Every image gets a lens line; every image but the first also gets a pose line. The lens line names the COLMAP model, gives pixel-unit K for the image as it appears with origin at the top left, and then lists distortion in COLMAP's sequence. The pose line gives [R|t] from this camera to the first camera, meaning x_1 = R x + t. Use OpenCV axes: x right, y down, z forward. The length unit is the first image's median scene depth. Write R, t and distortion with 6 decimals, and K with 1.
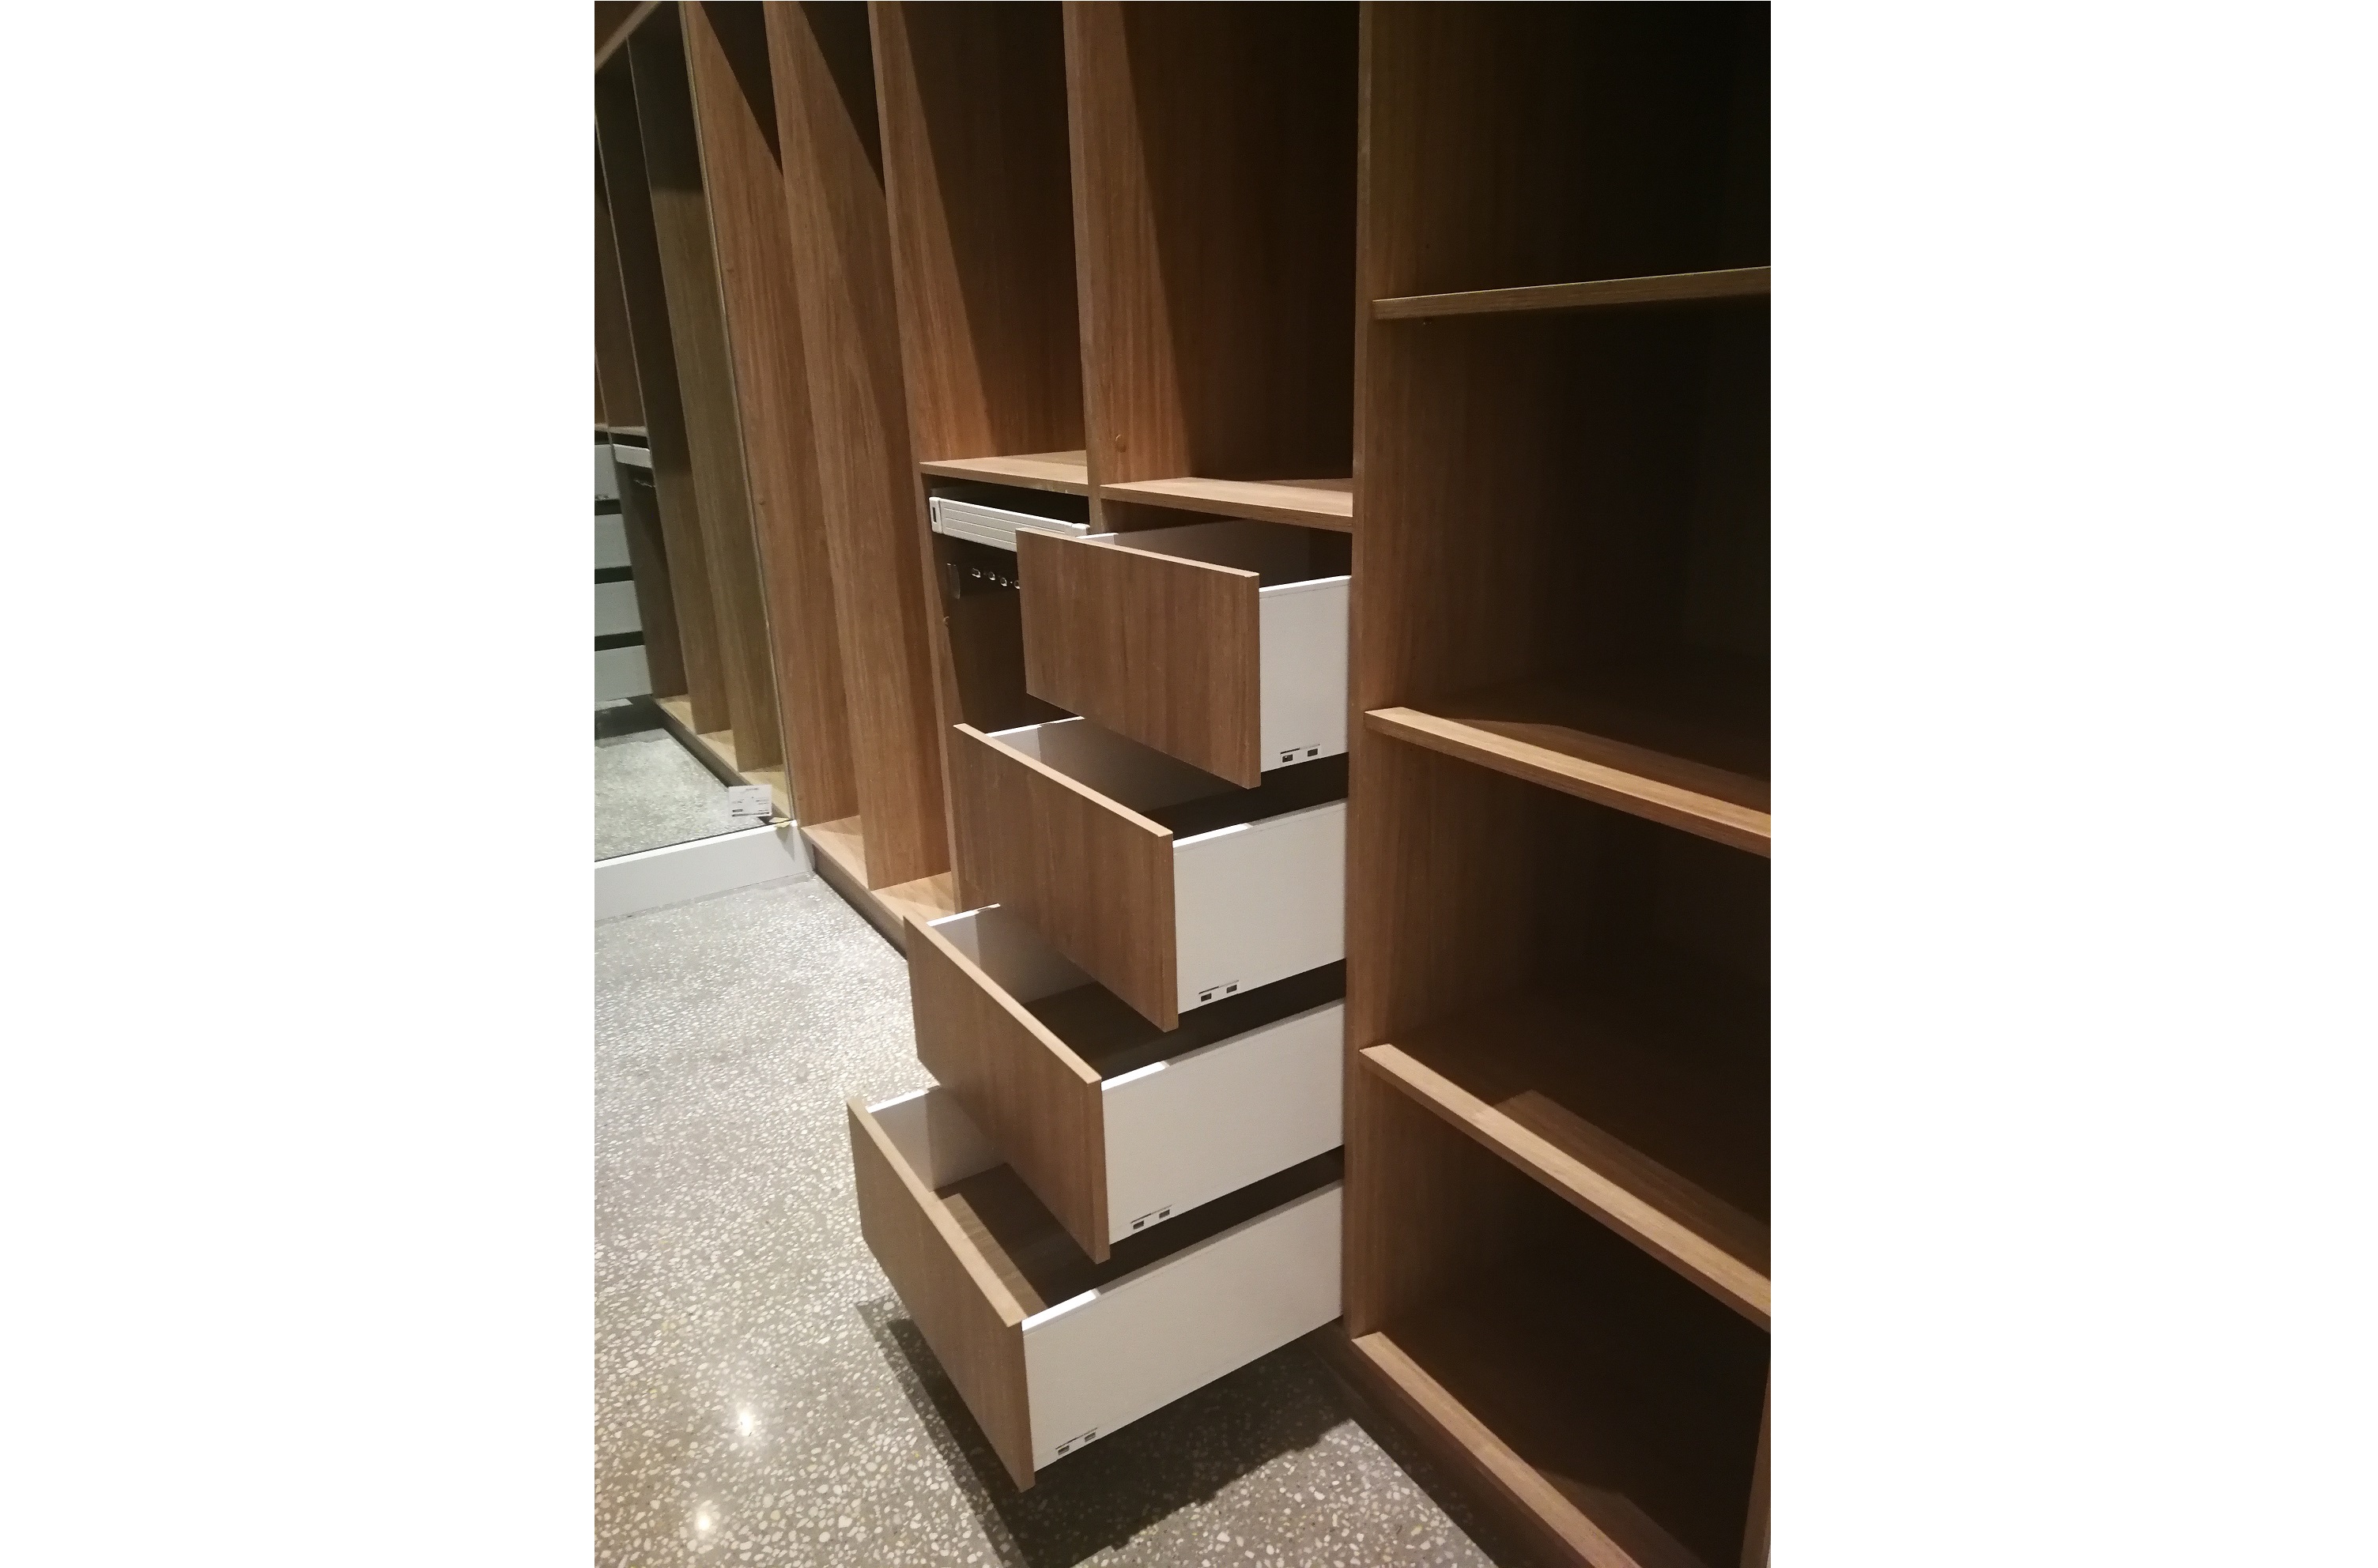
lens RADIAL K [[1269.6, 0, 1203.5], [0, 1269.6, 764.1], [0, 0, 1]] dist [0.000112, 0.000162]
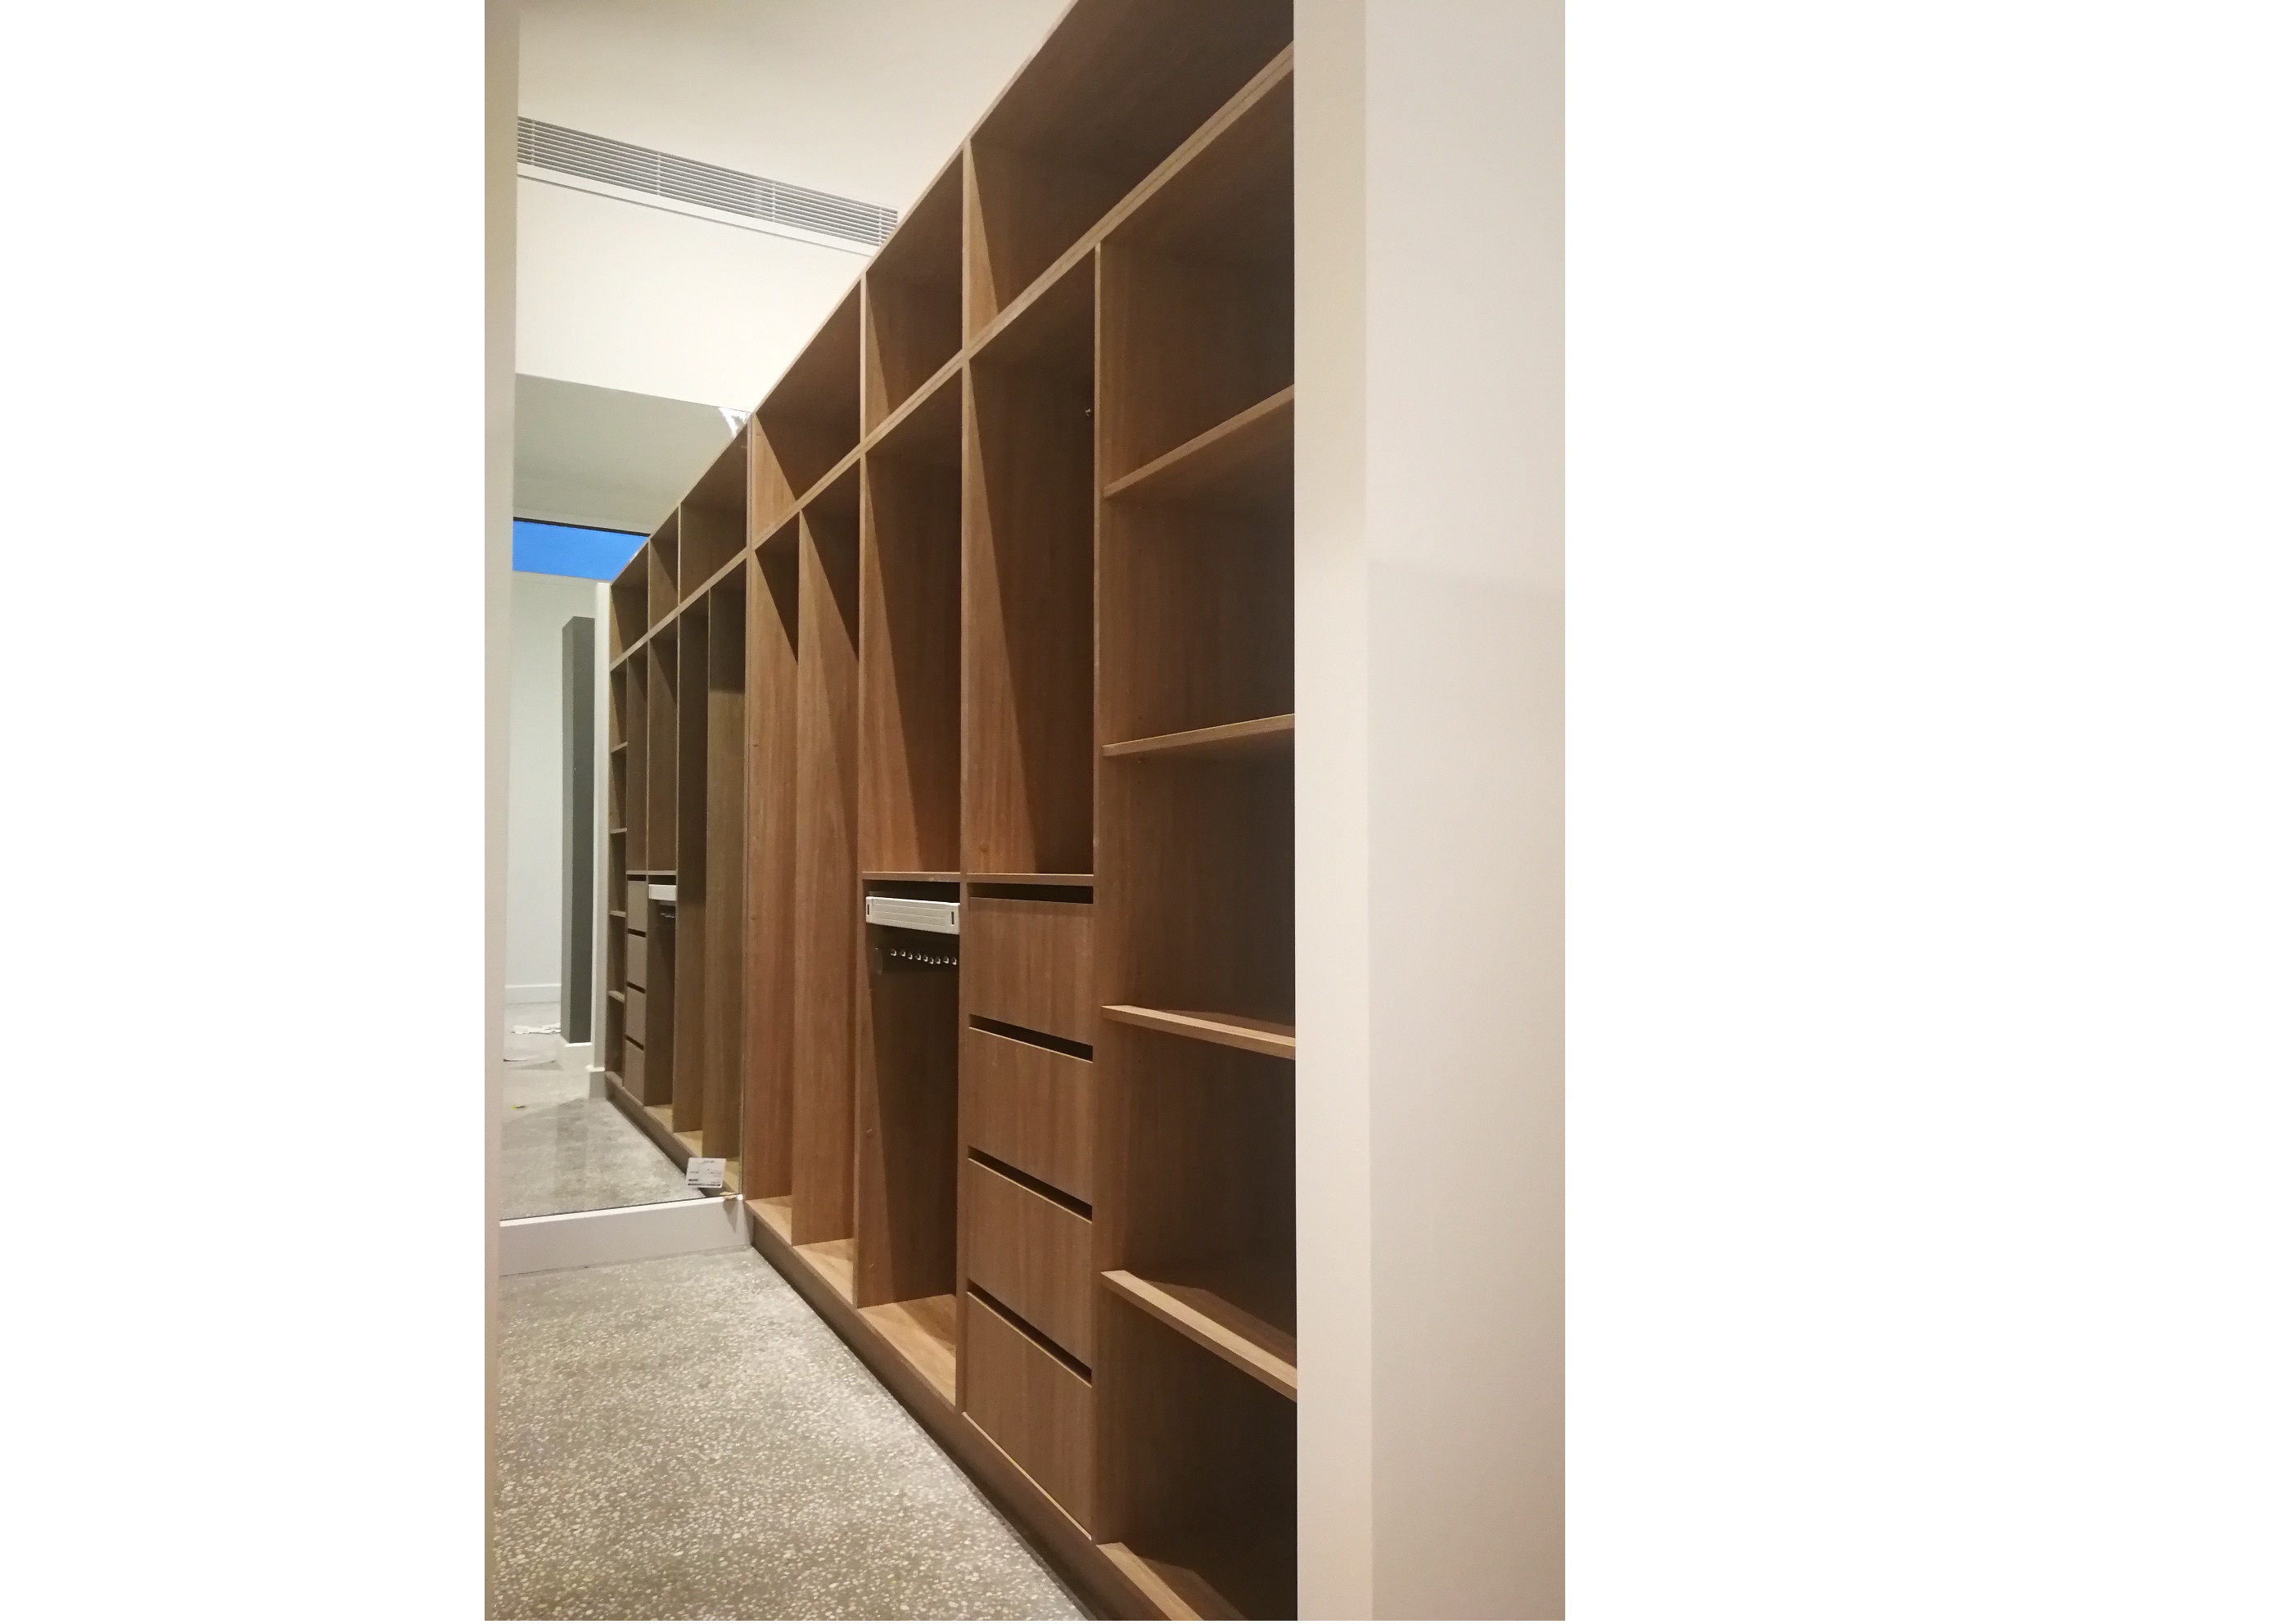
lens RADIAL K [[1265.1, 0, 1118.3], [0, 1265.1, 814.6], [0, 0, 1]] dist [0.000896, -0.000081]
pose [[0.996614, 0.035733, -0.074054, 0.143709], [-0.058901, 0.938670, -0.339750, 0.145229], [0.057372, 0.342962, 0.937596, -0.269584]]
